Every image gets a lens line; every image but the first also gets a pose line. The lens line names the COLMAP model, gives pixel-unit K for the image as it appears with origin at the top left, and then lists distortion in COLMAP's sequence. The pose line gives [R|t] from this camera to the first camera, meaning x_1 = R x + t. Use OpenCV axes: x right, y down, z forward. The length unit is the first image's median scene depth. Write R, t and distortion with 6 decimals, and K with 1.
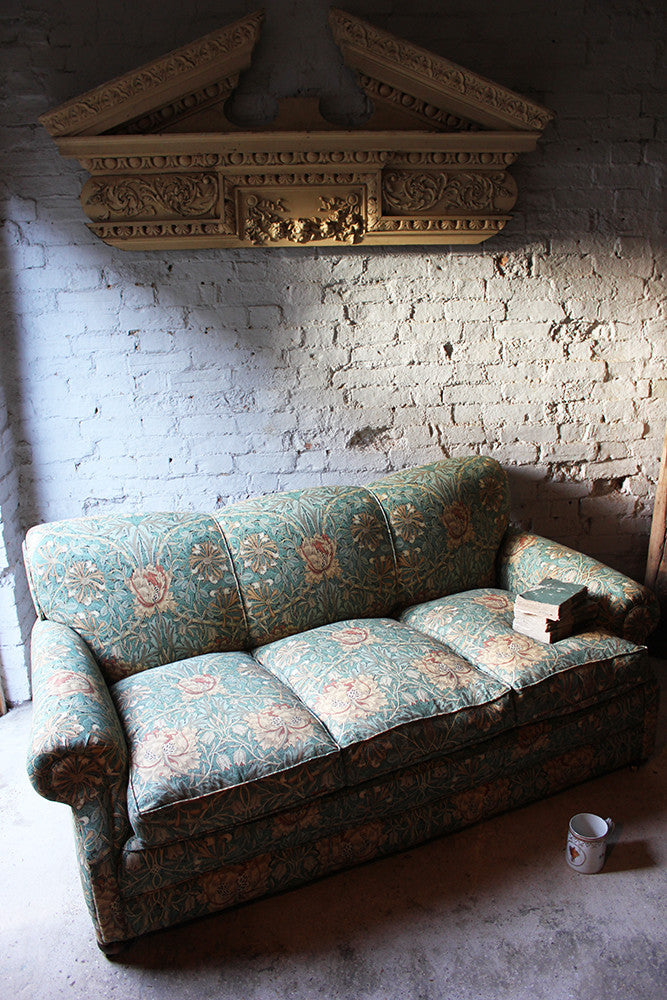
lens RADIAL K [[852.2, 0, 339.8], [0, 852.2, 503.2], [0, 0, 1]] dist [-0.169469, 0.150486]
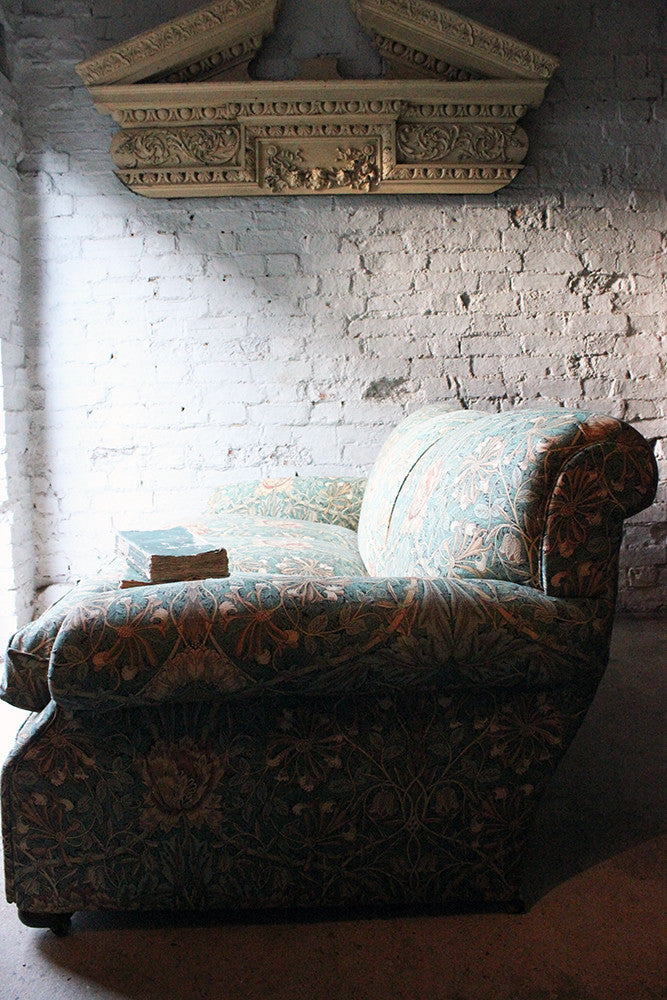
lens RADIAL K [[852.2, 0, 333.8], [0, 852.2, 510.7], [0, 0, 1]] dist [-0.169469, 0.150486]
pose [[0.997692, 0.010690, -0.067060, 0.043127], [-0.024724, 0.976933, -0.212111, 0.273389], [0.063246, 0.213279, 0.974942, 0.079326]]
